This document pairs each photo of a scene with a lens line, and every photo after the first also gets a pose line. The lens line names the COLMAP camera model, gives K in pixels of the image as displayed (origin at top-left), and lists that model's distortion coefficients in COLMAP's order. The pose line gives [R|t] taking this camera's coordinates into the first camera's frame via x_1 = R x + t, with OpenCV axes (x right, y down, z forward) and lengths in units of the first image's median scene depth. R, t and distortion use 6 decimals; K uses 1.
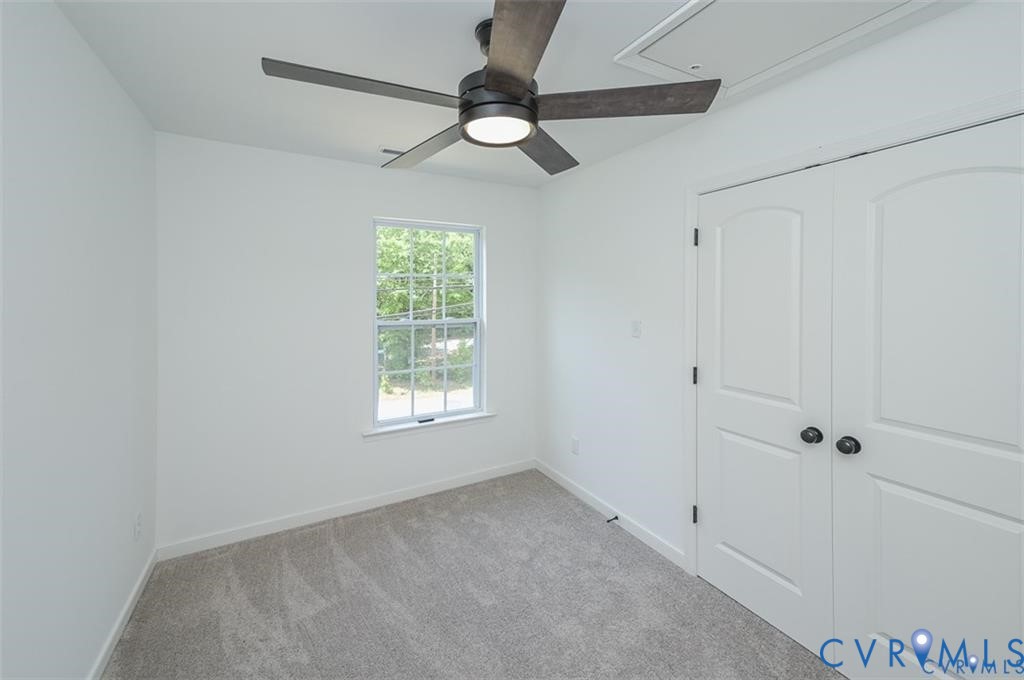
lens RADIAL K [[417.9, 0, 510.4], [0, 417.9, 296.1], [0, 0, 1]] dist [0.028266, 0.000198]
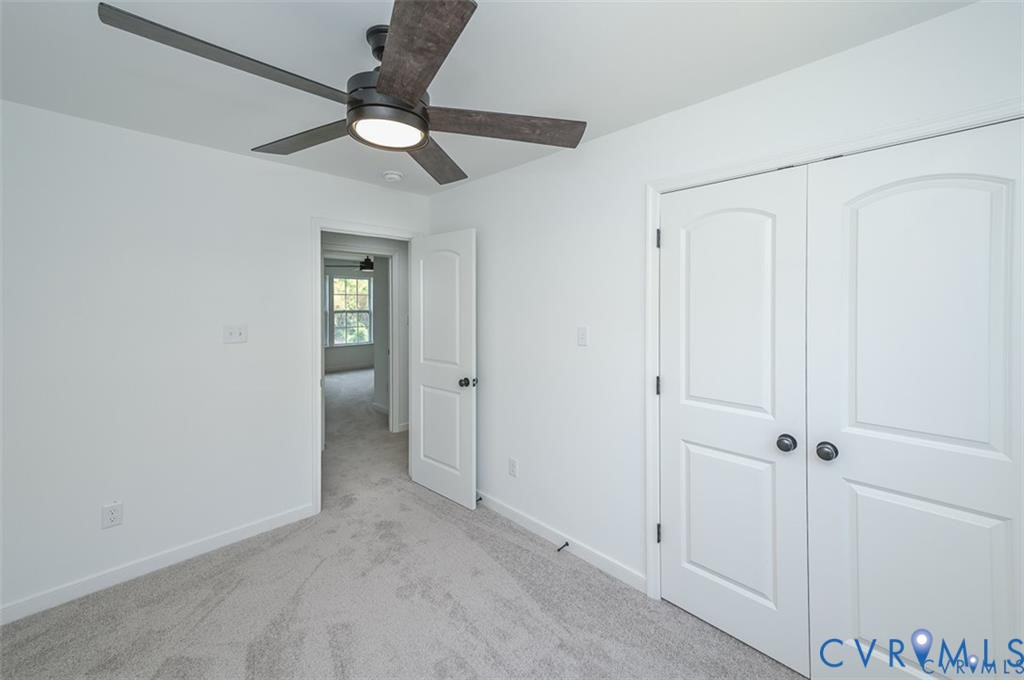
lens RADIAL K [[397.3, 0, 511.7], [0, 397.3, 298.9], [0, 0, 1]] dist [0.016120, 0.000004]
pose [[0.960334, -0.001606, 0.278849, -0.112130], [0.004134, 0.999956, -0.008479, 0.001616], [-0.278823, 0.009295, 0.960298, 0.213947]]
